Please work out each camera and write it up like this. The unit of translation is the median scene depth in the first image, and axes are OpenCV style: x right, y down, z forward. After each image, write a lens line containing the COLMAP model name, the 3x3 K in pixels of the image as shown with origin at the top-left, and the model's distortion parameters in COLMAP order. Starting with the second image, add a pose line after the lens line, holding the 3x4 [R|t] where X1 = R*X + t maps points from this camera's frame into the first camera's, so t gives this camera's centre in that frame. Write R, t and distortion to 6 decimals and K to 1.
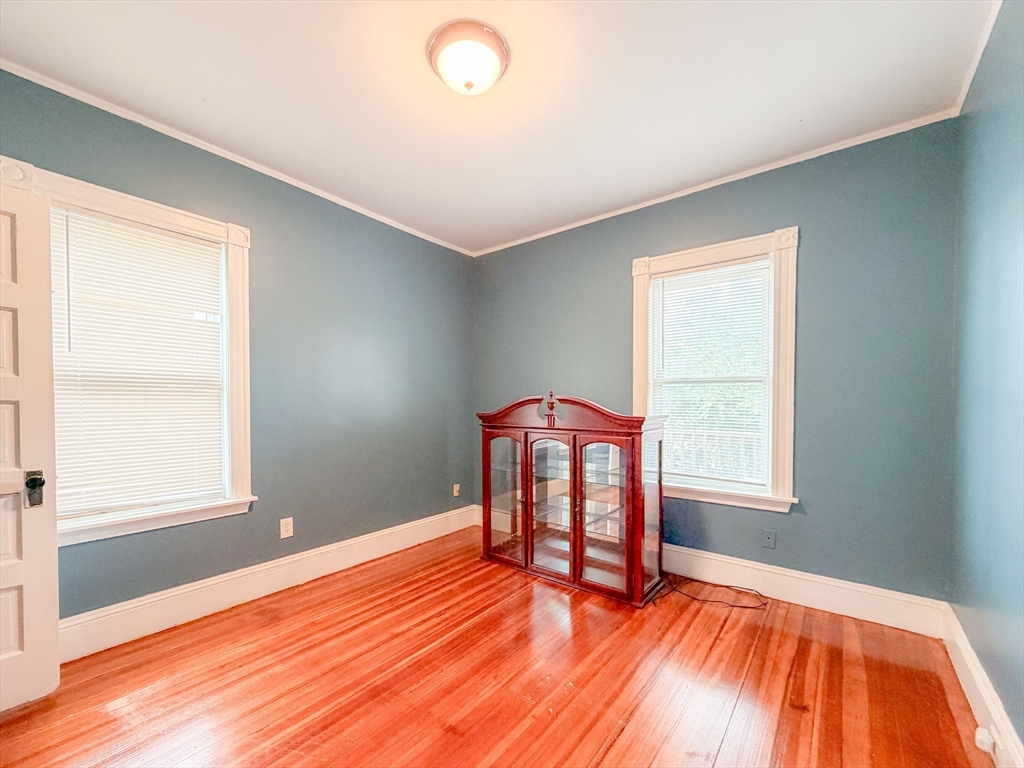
lens RADIAL K [[420.6, 0, 509.0], [0, 420.6, 399.2], [0, 0, 1]] dist [0.000380, 0.000136]
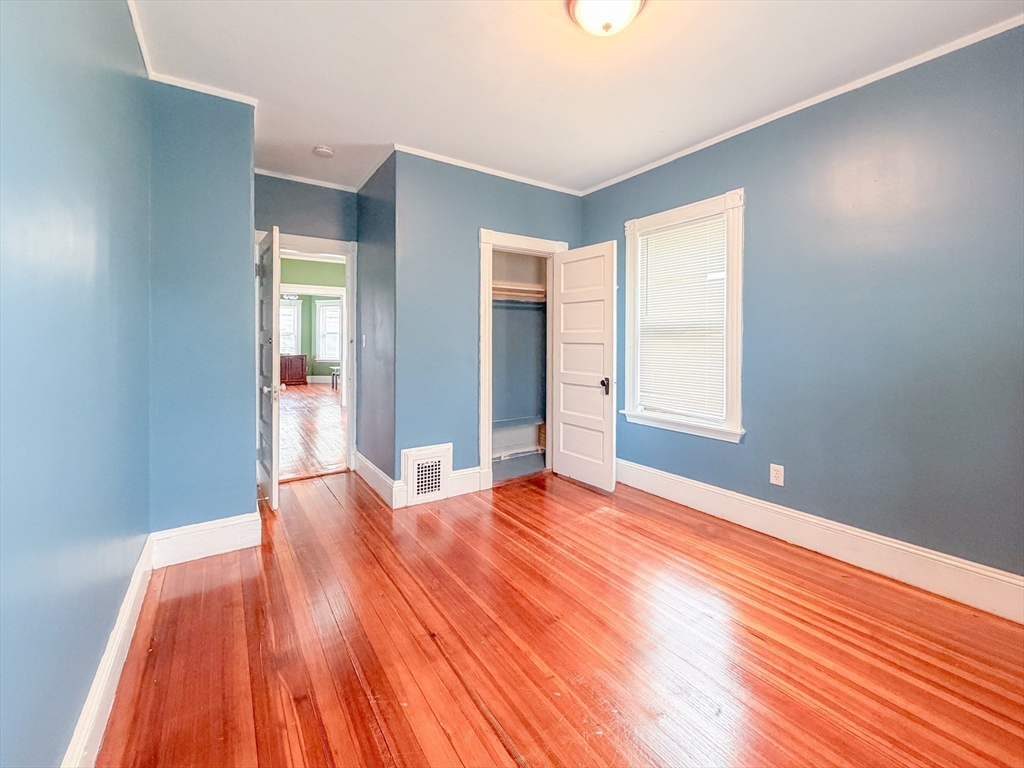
lens RADIAL K [[432.4, 0, 509.4], [0, 432.4, 341.8], [0, 0, 1]] dist [0.000248, 0.000158]
pose [[-0.299435, 0.003929, -0.954109, 0.650001], [0.004055, 0.999988, 0.002845, -0.007429], [0.954108, -0.003017, -0.299447, 0.764349]]
